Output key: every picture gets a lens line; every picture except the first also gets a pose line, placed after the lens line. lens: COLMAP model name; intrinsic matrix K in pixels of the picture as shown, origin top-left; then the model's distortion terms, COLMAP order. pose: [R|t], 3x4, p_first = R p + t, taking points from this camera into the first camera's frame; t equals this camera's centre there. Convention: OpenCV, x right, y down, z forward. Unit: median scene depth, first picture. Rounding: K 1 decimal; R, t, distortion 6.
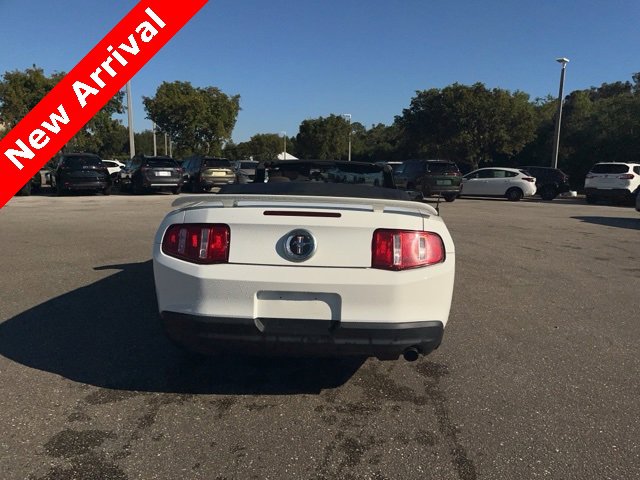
lens RADIAL K [[477.1, 0, 331.3], [0, 477.1, 233.0], [0, 0, 1]] dist [0.052973, -0.070464]
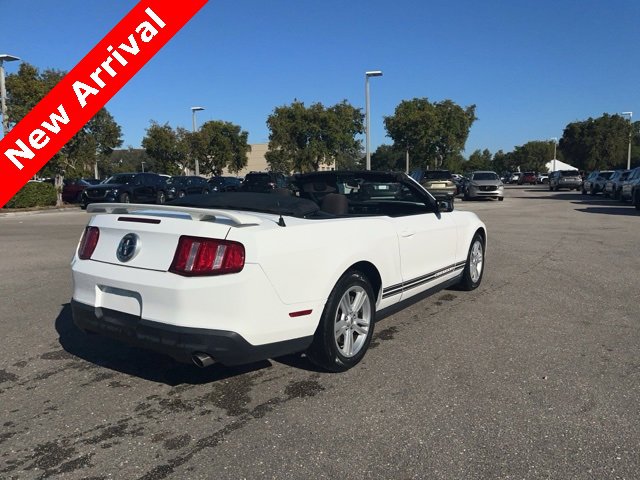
lens RADIAL K [[477.5, 0, 330.4], [0, 477.5, 233.6], [0, 0, 1]] dist [0.054033, -0.071523]
pose [[0.853116, 0.031704, -0.520757, 0.102547], [-0.044355, 0.998946, -0.011848, -0.001579], [0.519832, 0.033206, 0.853623, 0.029538]]
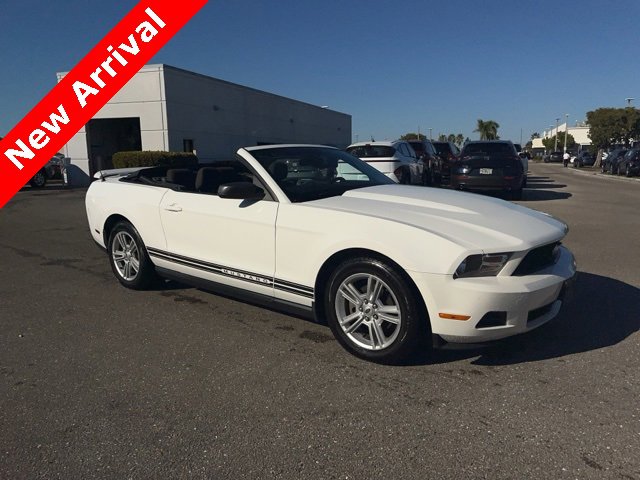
lens RADIAL K [[477.5, 0, 328.4], [0, 477.5, 235.5], [0, 0, 1]] dist [0.054033, -0.071523]
pose [[-0.586676, 0.120030, -0.800877, 0.147167], [-0.109835, 0.968023, 0.225540, -0.041797], [0.802339, 0.220284, -0.554732, 0.338964]]
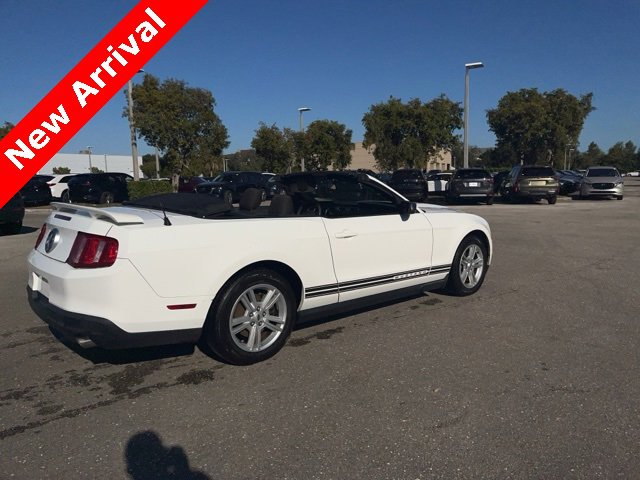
lens RADIAL K [[477.5, 0, 330.8], [0, 477.5, 233.6], [0, 0, 1]] dist [0.054033, -0.071523]
pose [[0.703676, 0.054766, -0.708407, 0.154822], [-0.069507, 0.997549, 0.008076, -0.006321], [0.707113, 0.043556, 0.705758, 0.065887]]
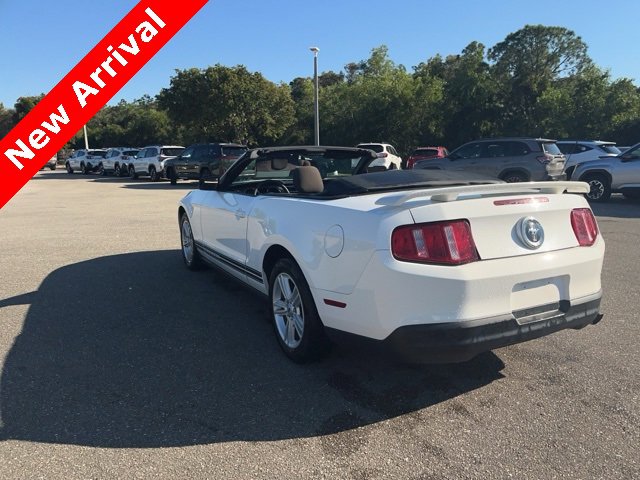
lens RADIAL K [[477.1, 0, 326.3], [0, 477.1, 245.6], [0, 0, 1]] dist [0.052973, -0.070464]
pose [[0.864136, -0.123157, 0.487956, -0.101081], [0.093759, 0.992016, 0.084338, -0.007825], [-0.494447, -0.027129, 0.868784, 0.037337]]
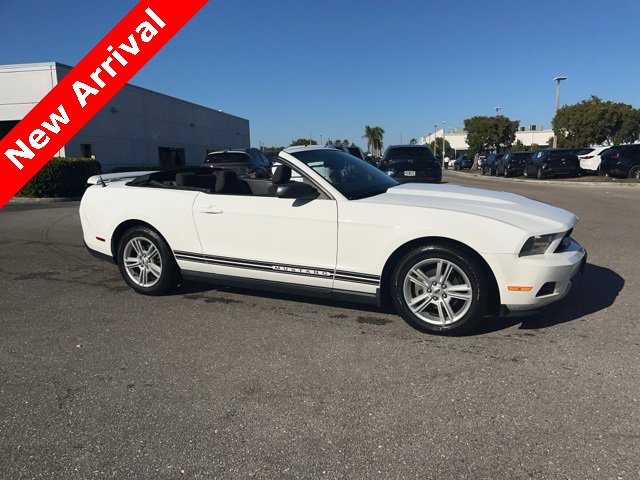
lens RADIAL K [[477.5, 0, 328.4], [0, 477.5, 242.6], [0, 0, 1]] dist [0.054033, -0.071523]
pose [[-0.387683, 0.146239, -0.910119, 0.186486], [-0.112392, 0.972470, 0.204133, -0.035198], [0.914915, 0.181429, -0.360574, 0.299686]]
